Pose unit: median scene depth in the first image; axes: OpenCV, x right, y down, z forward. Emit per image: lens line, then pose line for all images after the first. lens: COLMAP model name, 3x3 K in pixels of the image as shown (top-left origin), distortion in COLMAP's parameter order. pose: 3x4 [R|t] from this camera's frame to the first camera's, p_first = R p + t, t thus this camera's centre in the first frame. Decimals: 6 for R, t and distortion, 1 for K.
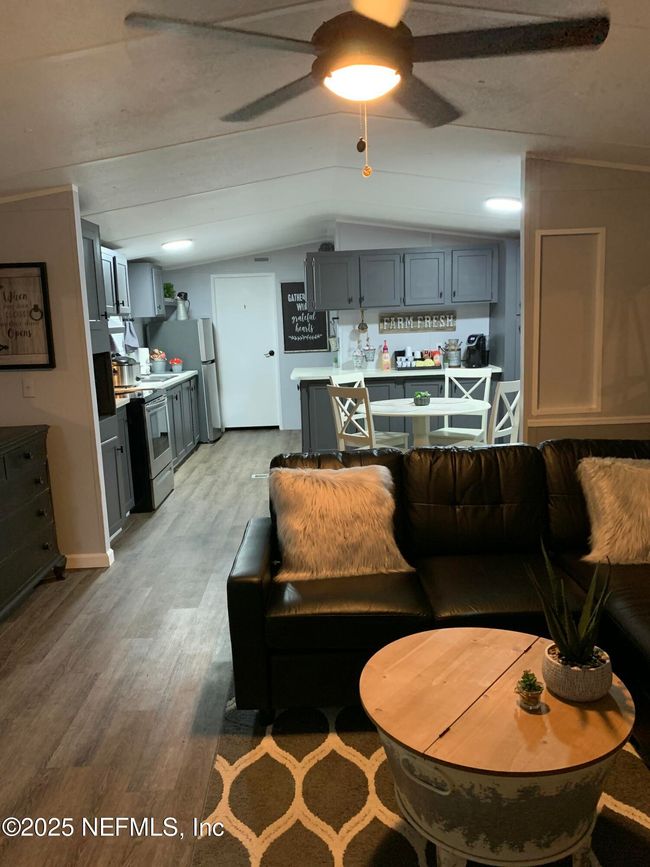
lens RADIAL K [[671.6, 0, 325.0], [0, 671.6, 433.5], [0, 0, 1]] dist [0.080209, -0.099116]
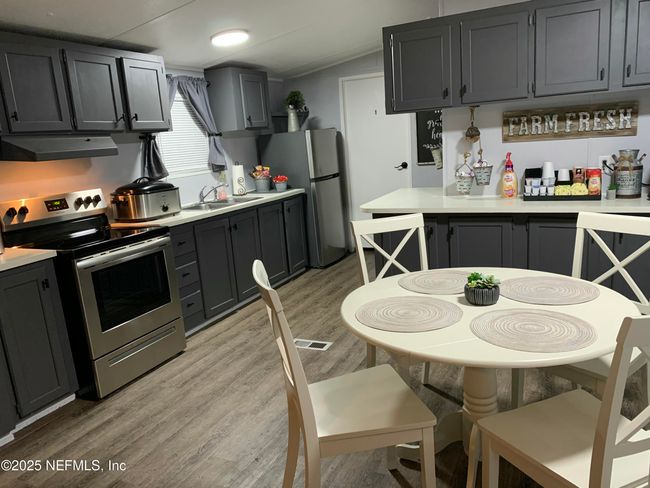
lens RADIAL K [[497.8, 0, 328.1], [0, 497.8, 244.7], [0, 0, 1]] dist [0.072153, -0.135199]
pose [[0.893937, 0.065097, -0.443439, 0.155491], [-0.034498, 0.996455, 0.076733, -0.081673], [0.446862, -0.053297, 0.893014, 0.485742]]
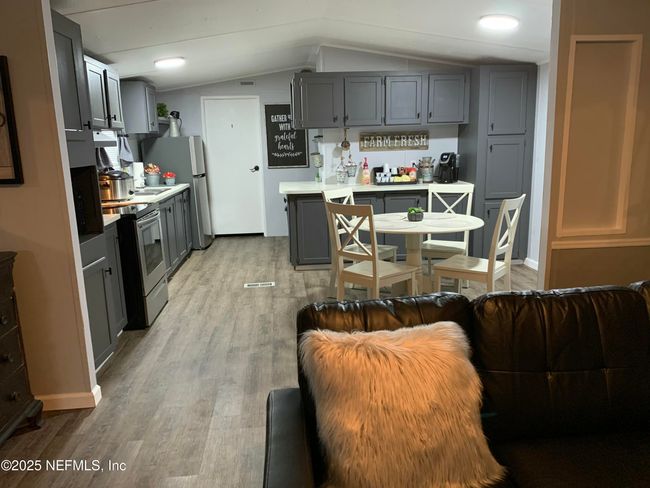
lens RADIAL K [[503.5, 0, 326.6], [0, 503.5, 240.9], [0, 0, 1]] dist [0.080209, -0.099116]
pose [[0.996702, -0.004096, 0.081048, -0.040636], [0.002174, 0.999715, 0.023788, -0.022882], [-0.081122, -0.023534, 0.996426, 0.187863]]
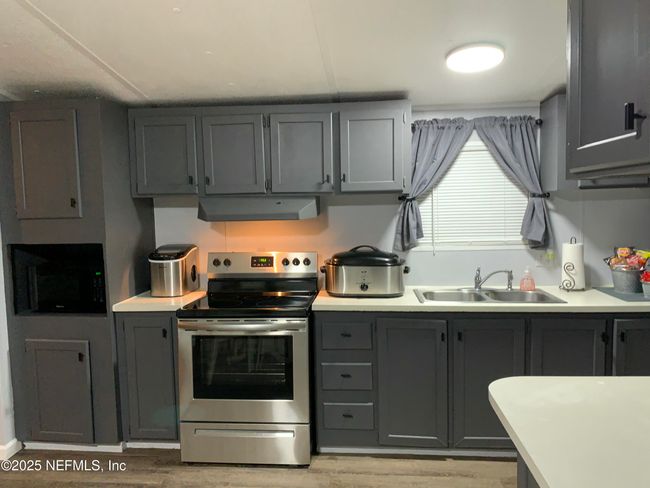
lens RADIAL K [[503.5, 0, 326.6], [0, 503.5, 240.9], [0, 0, 1]] dist [0.080209, -0.099116]
pose [[-0.108436, 0.104357, -0.988611, 0.193295], [-0.141300, 0.982760, 0.119238, -0.161724], [0.984010, 0.152620, -0.091821, 0.899138]]
